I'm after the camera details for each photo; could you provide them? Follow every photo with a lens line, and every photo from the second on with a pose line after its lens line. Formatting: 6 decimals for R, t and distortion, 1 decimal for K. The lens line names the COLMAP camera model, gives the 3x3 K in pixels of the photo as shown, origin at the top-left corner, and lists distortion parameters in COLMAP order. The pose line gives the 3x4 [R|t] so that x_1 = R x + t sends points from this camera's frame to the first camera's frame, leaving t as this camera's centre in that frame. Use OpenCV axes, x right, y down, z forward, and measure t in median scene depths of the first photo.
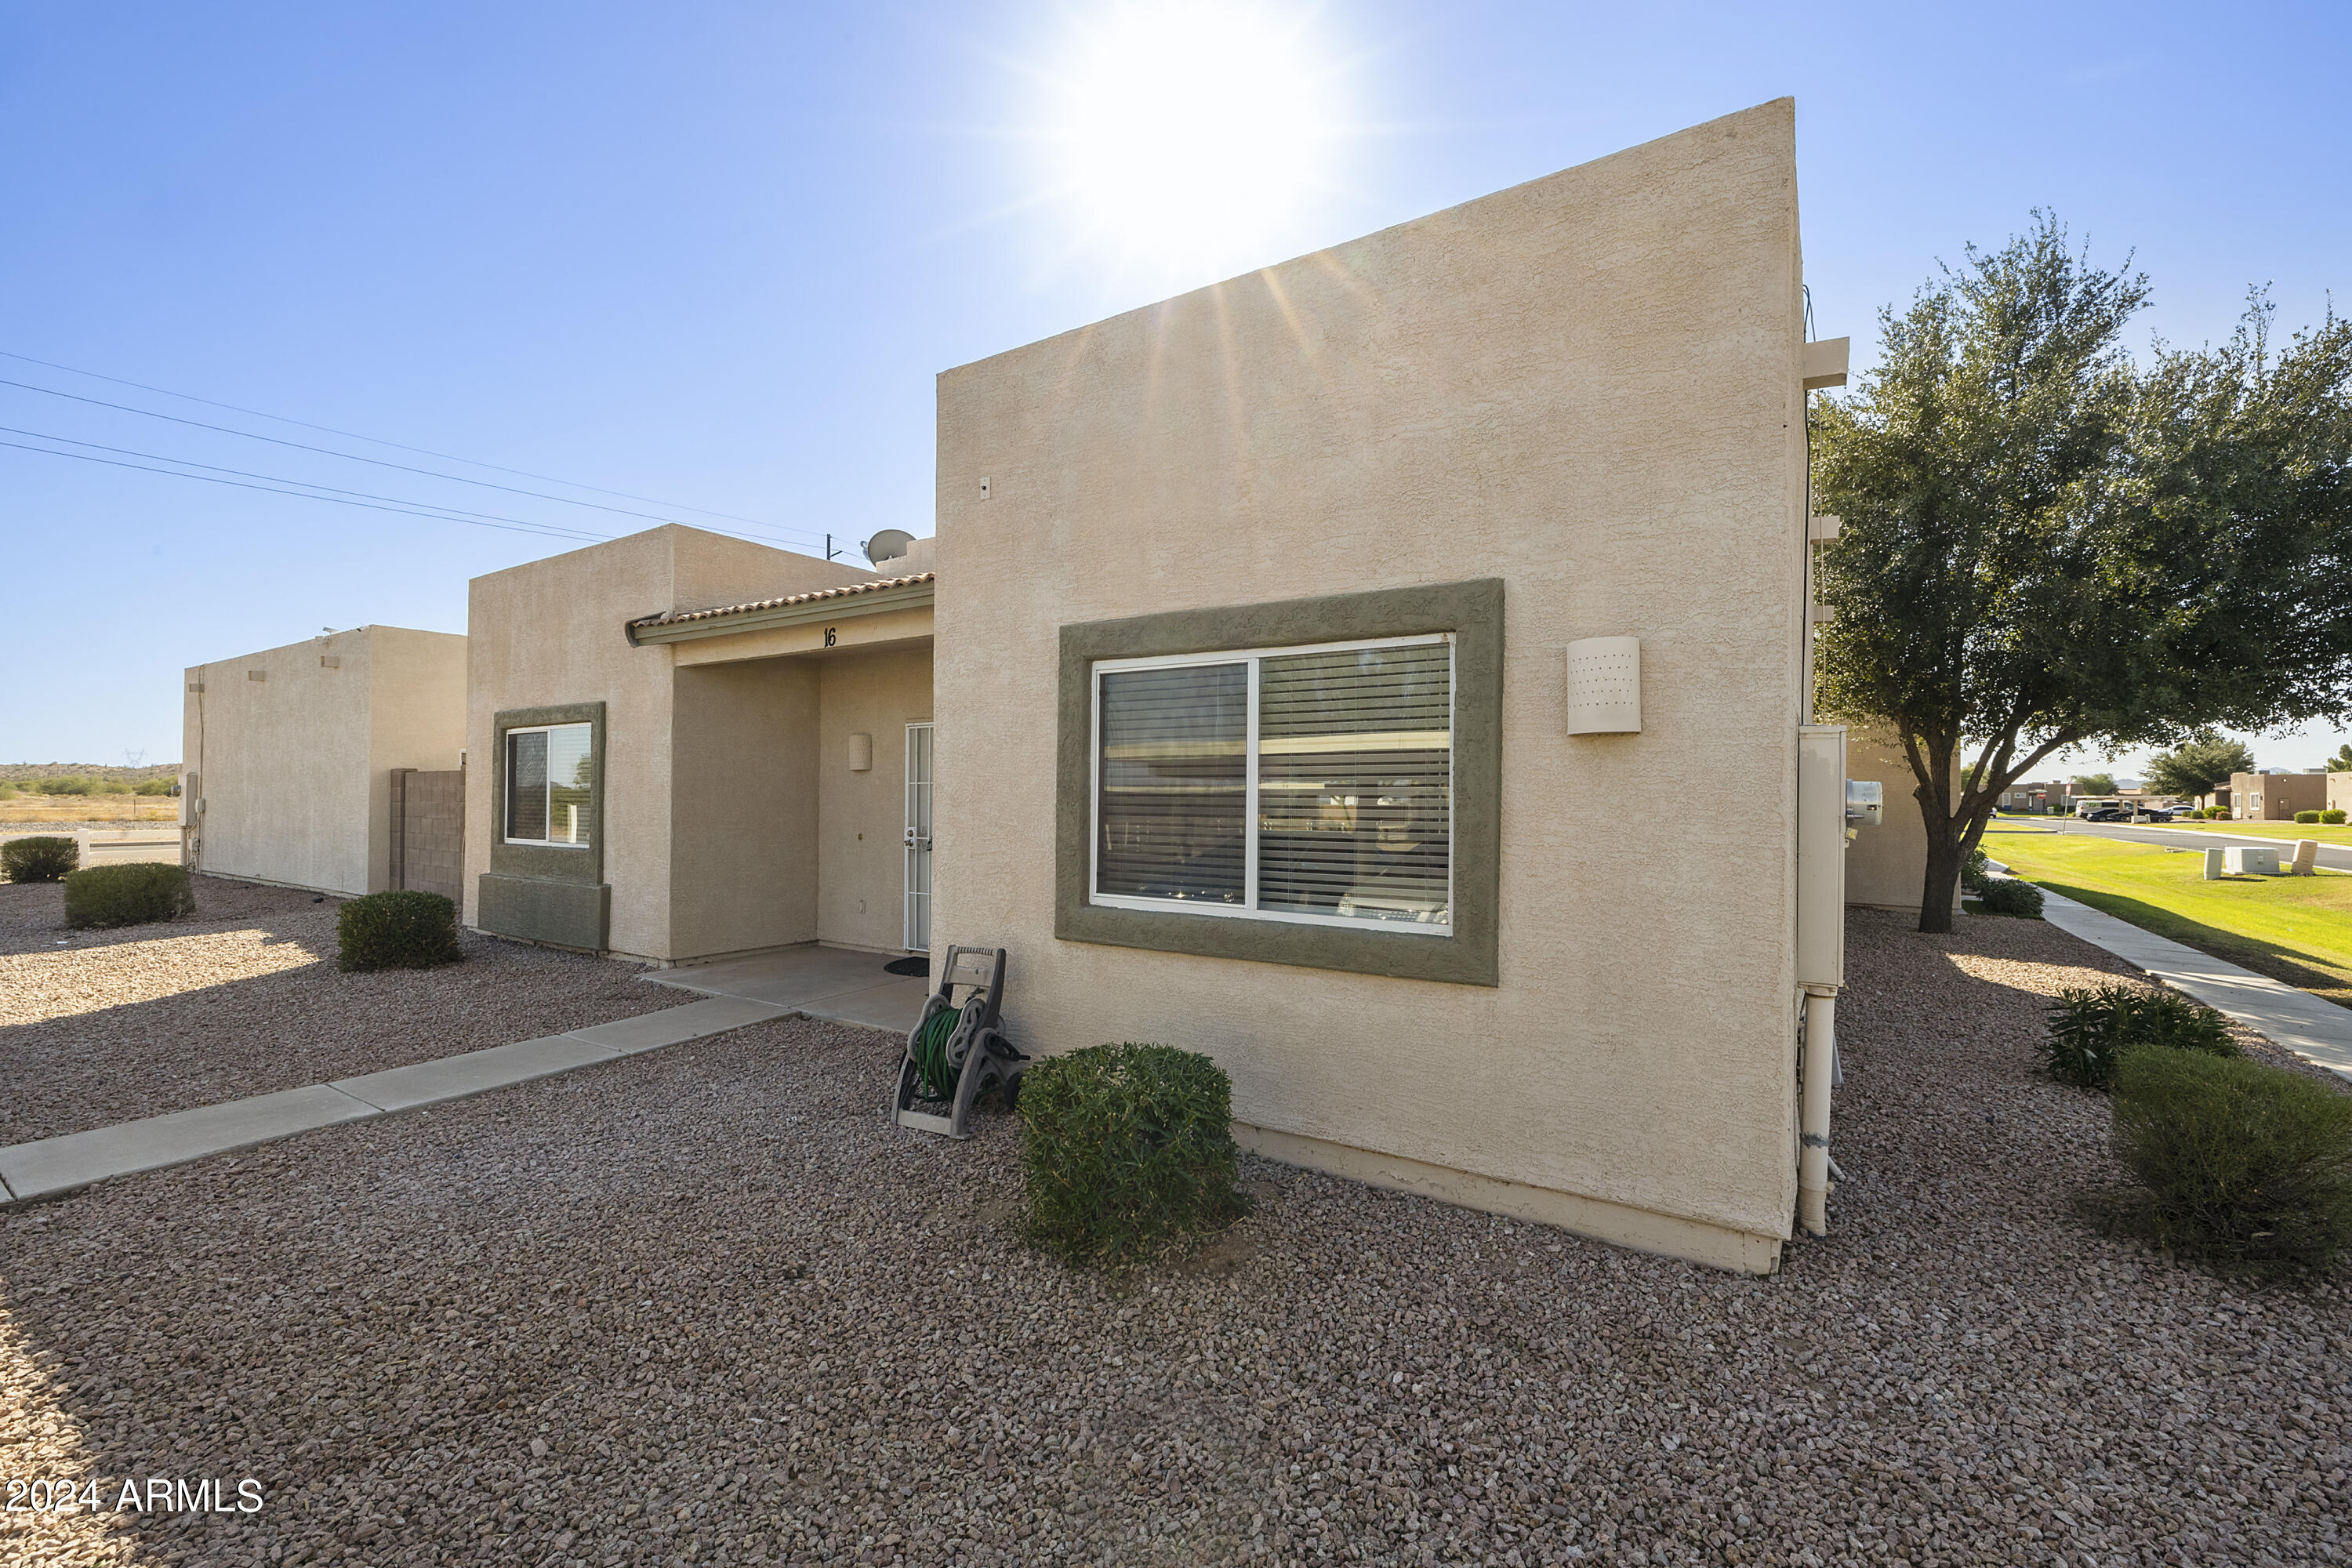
lens RADIAL K [[981.5, 0, 1166.4], [0, 981.5, 789.6], [0, 0, 1]] dist [-0.000993, 0.000534]
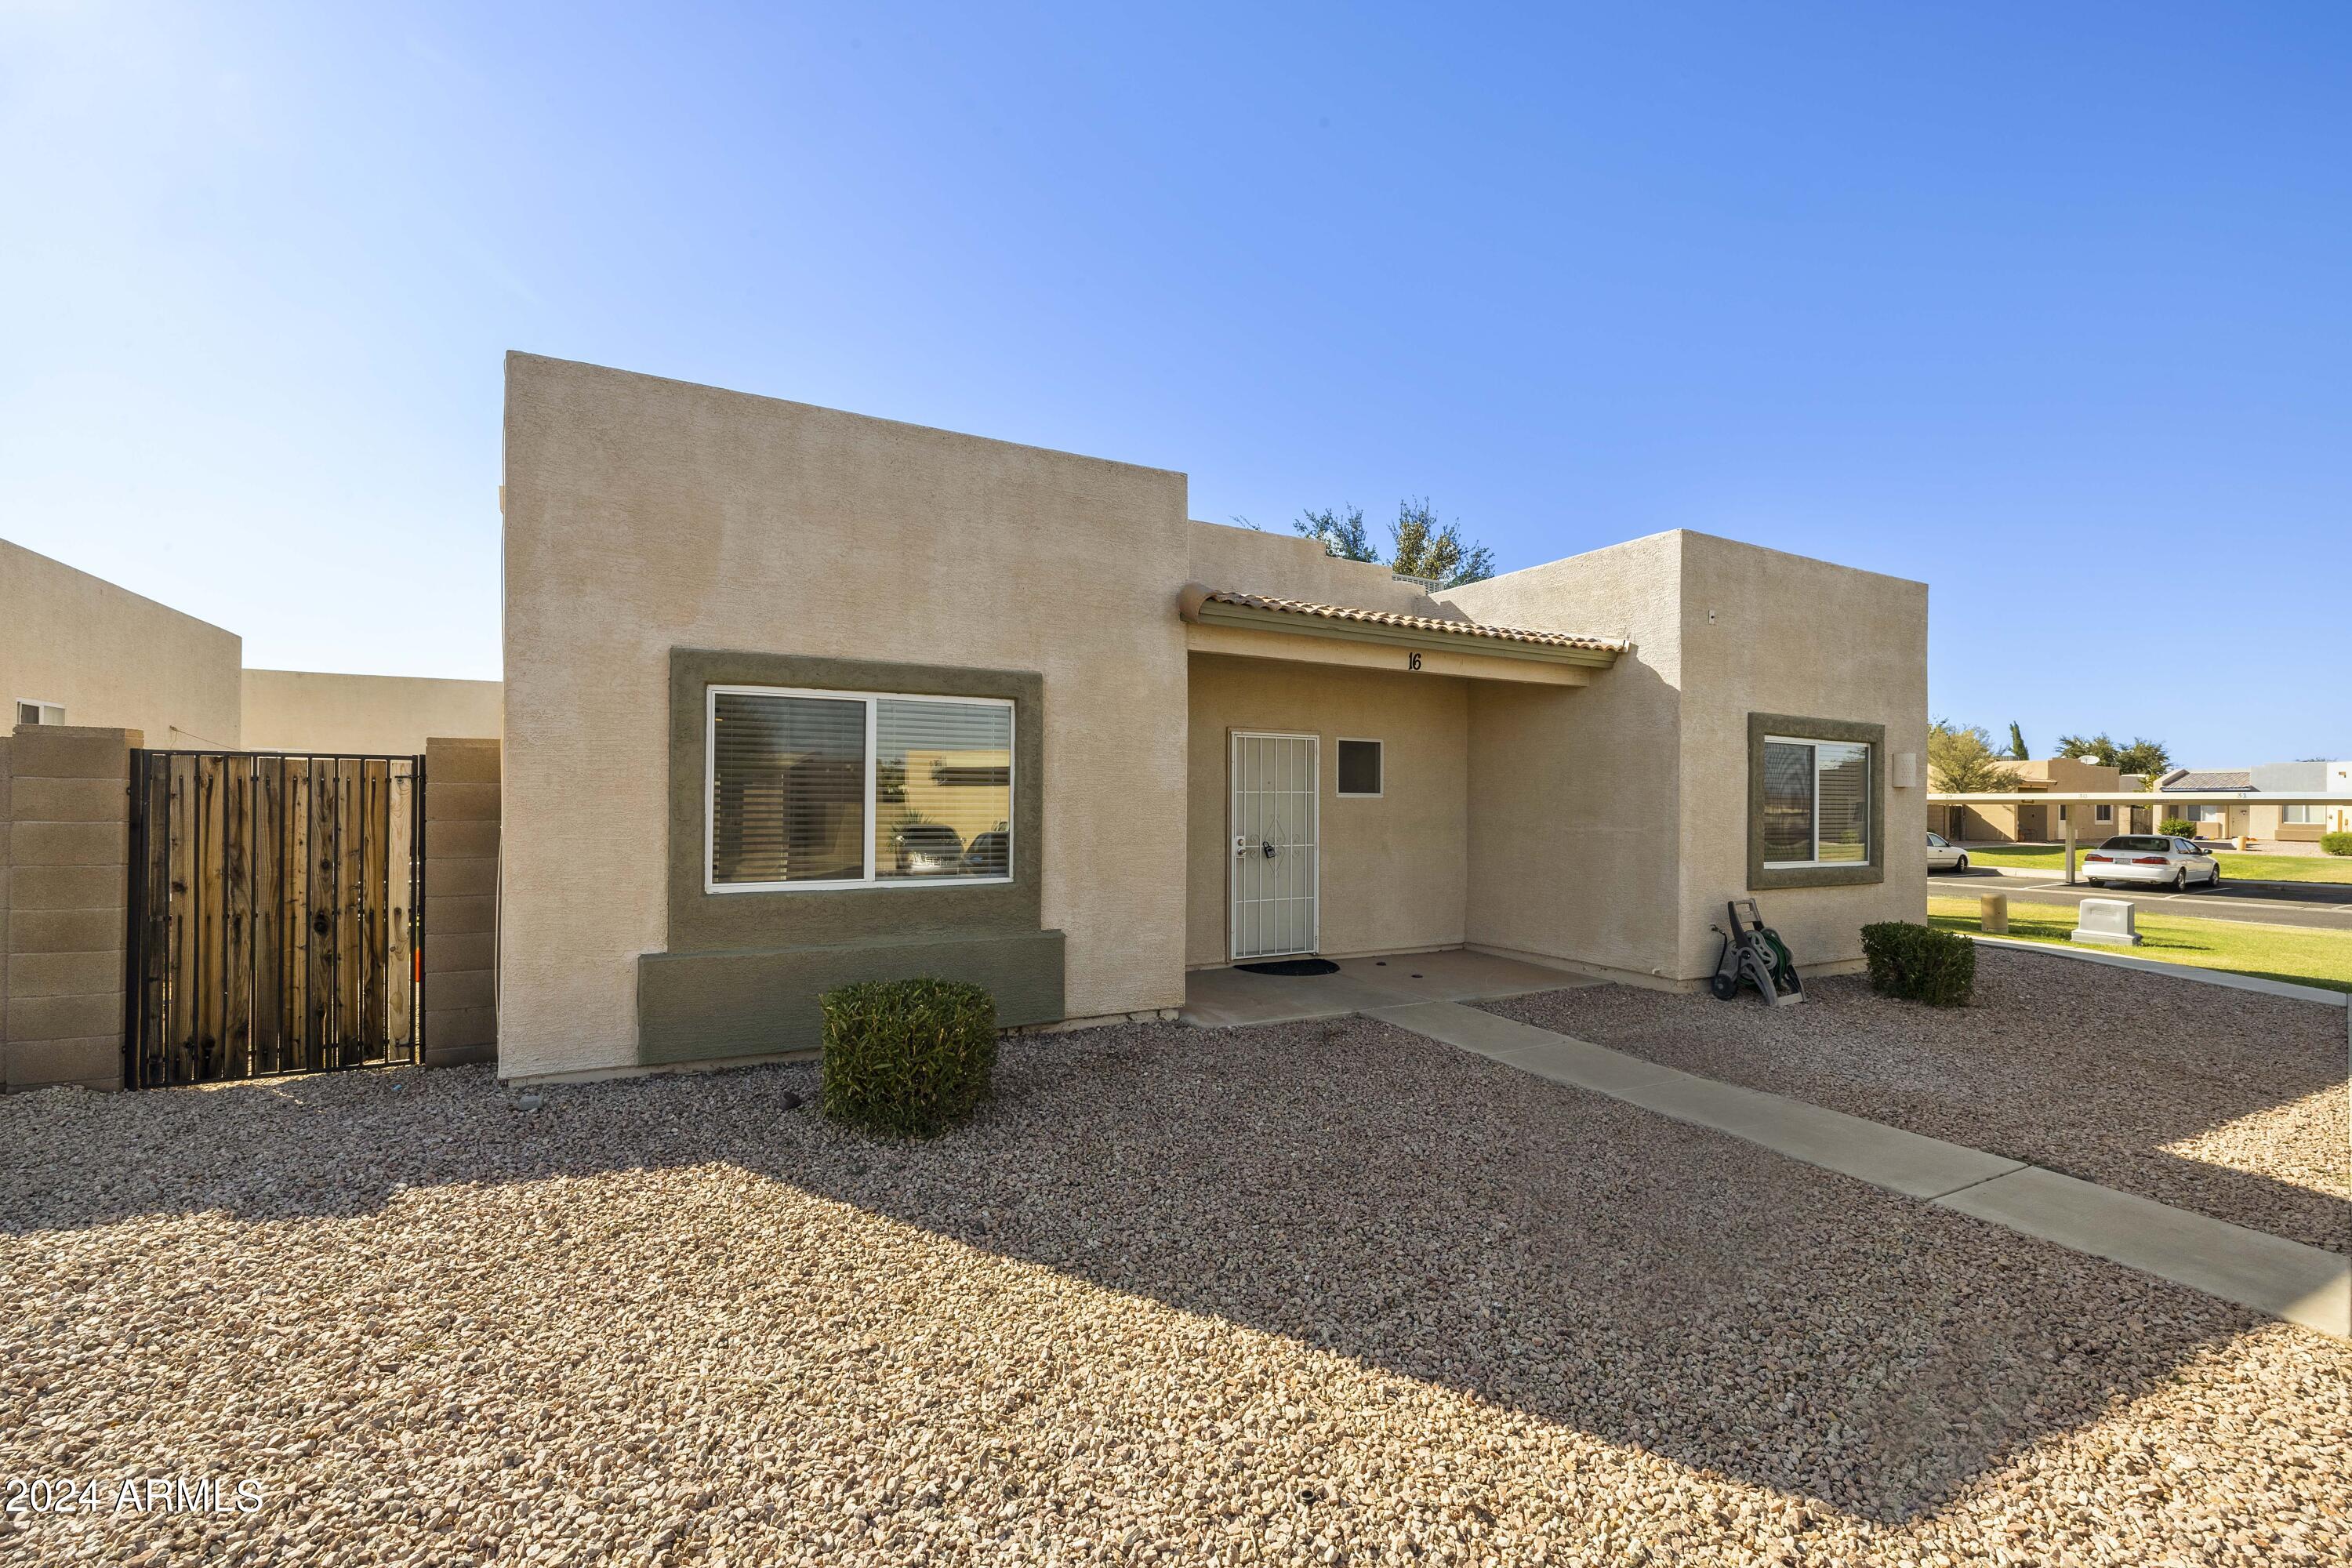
lens RADIAL K [[981.5, 0, 1155.0], [0, 981.5, 795.1], [0, 0, 1]] dist [-0.000993, 0.000534]
pose [[0.479163, 0.002949, 0.877721, -2.215721], [-0.014575, 0.999883, 0.004597, -0.011367], [-0.877605, -0.014996, 0.479150, 1.120091]]
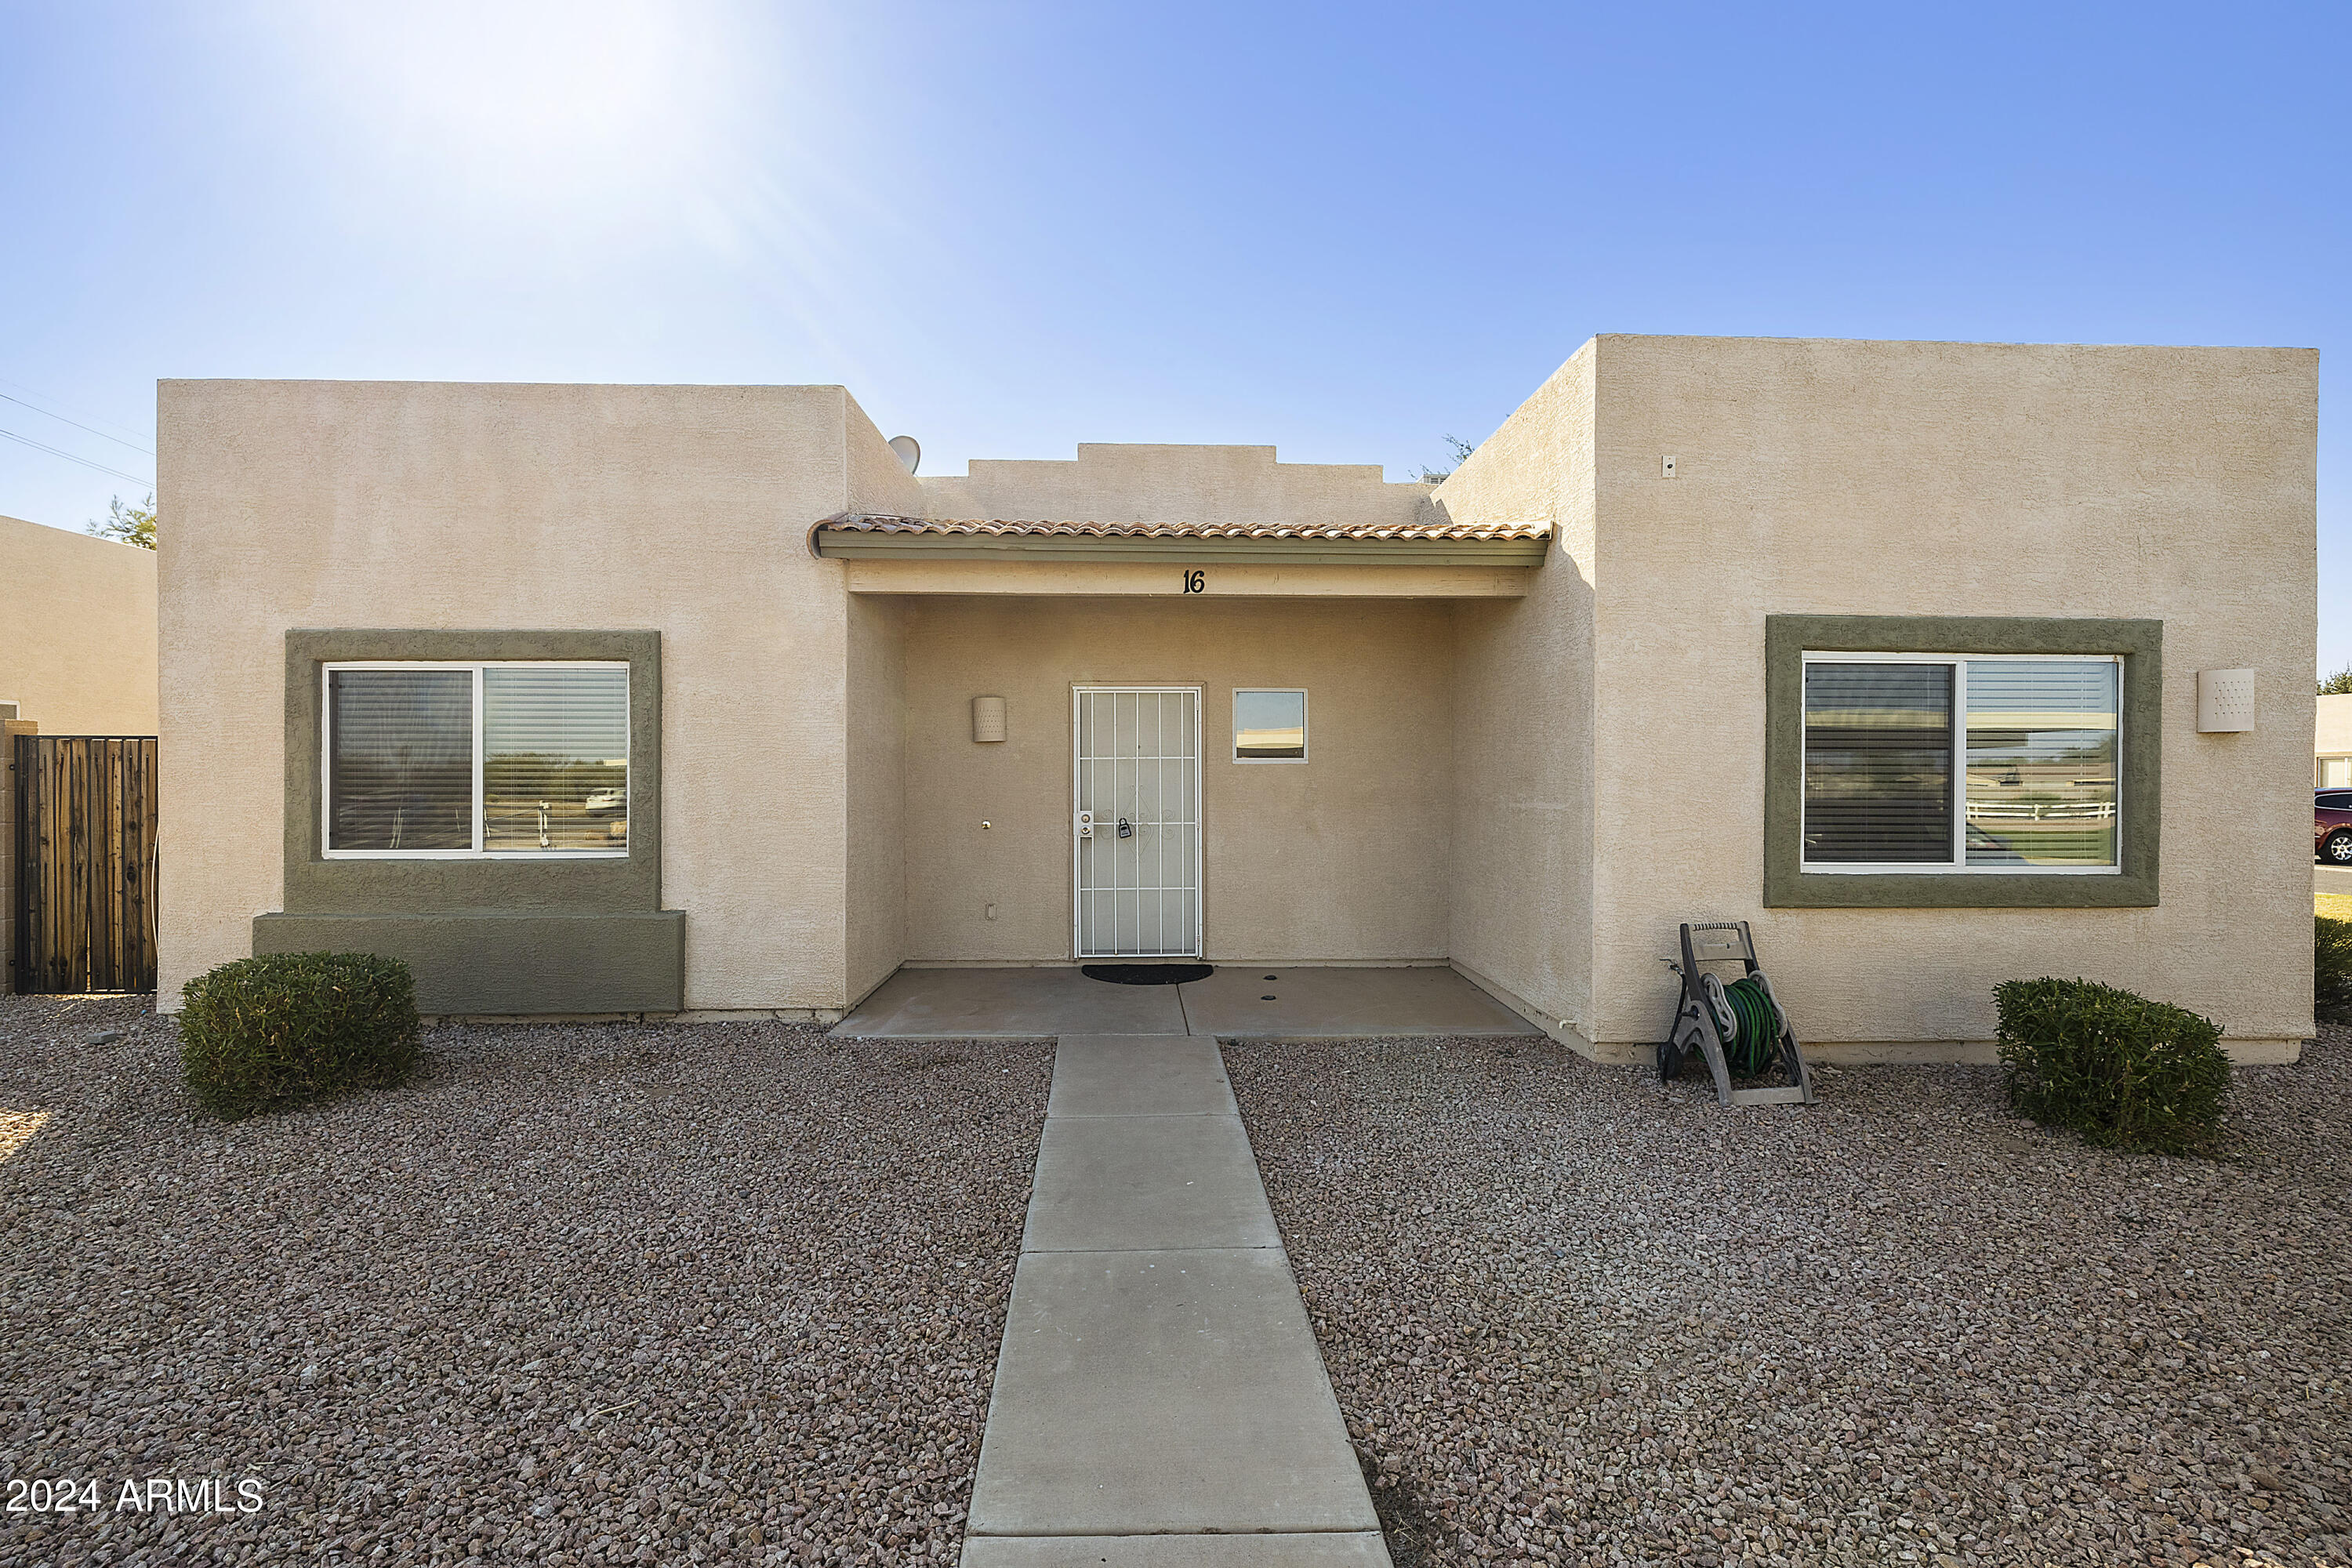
lens RADIAL K [[981.5, 0, 1168.3], [0, 981.5, 778.7], [0, 0, 1]] dist [-0.000993, 0.000534]
pose [[0.816275, -0.008463, 0.577602, -1.289809], [-0.001783, 0.999851, 0.017170, -0.005741], [-0.577661, -0.015046, 0.816138, 0.516892]]
